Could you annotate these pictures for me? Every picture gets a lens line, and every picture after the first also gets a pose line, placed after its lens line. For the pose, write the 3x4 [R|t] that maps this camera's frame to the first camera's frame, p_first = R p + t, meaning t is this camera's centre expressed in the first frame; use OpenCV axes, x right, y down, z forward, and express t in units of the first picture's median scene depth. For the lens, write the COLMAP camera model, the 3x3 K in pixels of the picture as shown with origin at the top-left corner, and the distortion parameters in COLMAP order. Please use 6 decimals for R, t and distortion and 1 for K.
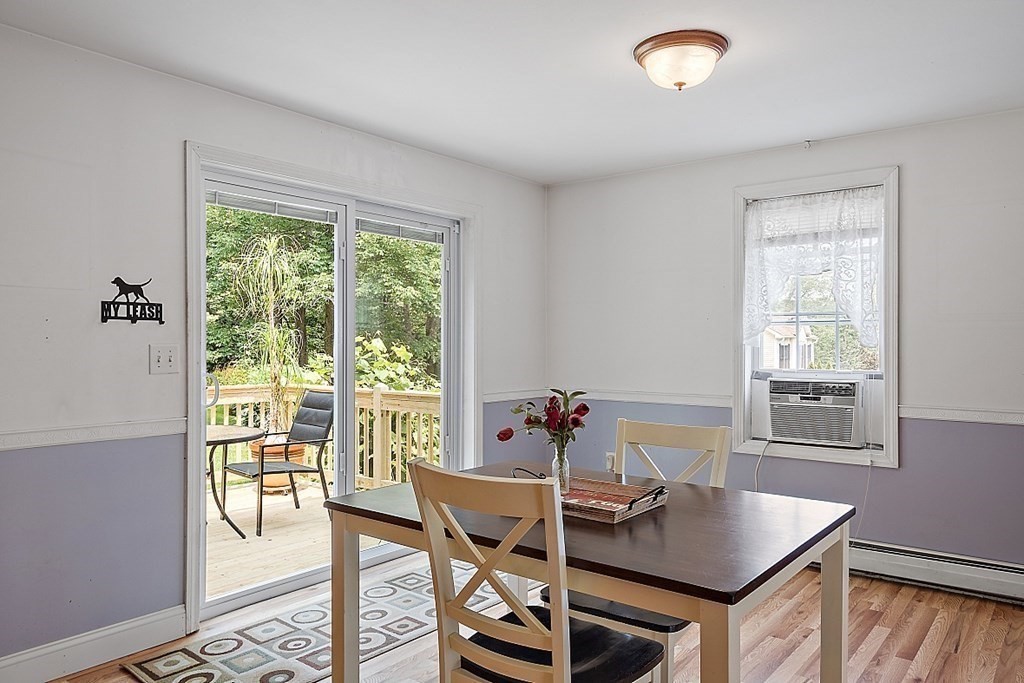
lens RADIAL K [[732.8, 0, 515.7], [0, 732.8, 346.2], [0, 0, 1]] dist [0.013335, 0.005181]
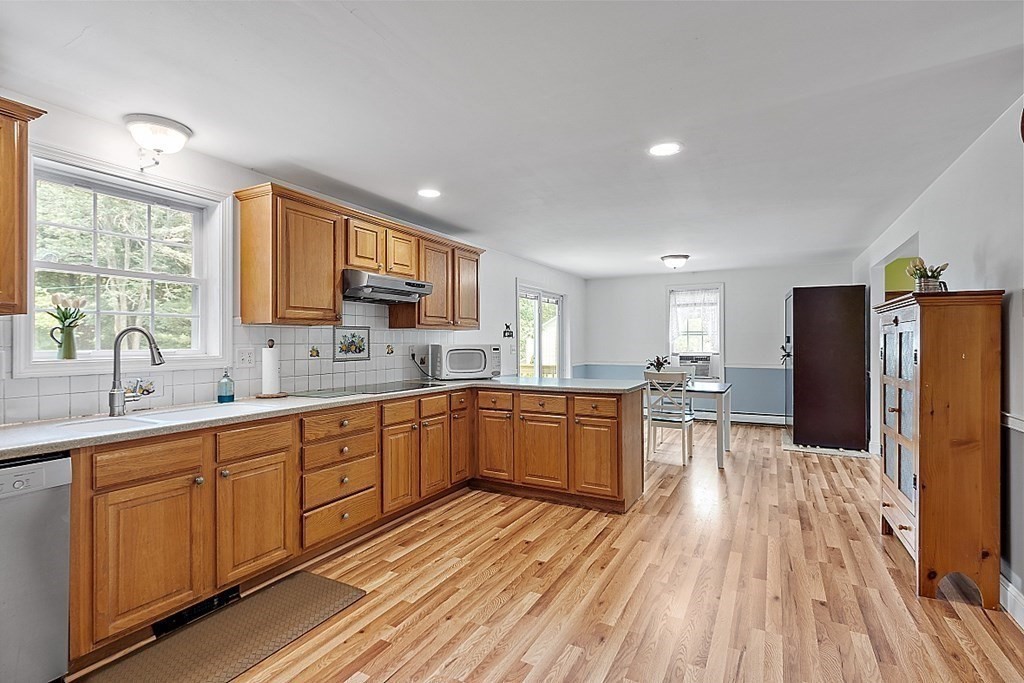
lens RADIAL K [[476.7, 0, 522.3], [0, 476.7, 340.0], [0, 0, 1]] dist [0.008394, 0.000919]
pose [[0.985866, -0.006262, 0.167420, -0.579703], [0.007697, 0.999939, -0.007923, -0.003946], [-0.167360, 0.009099, 0.985854, -0.729986]]
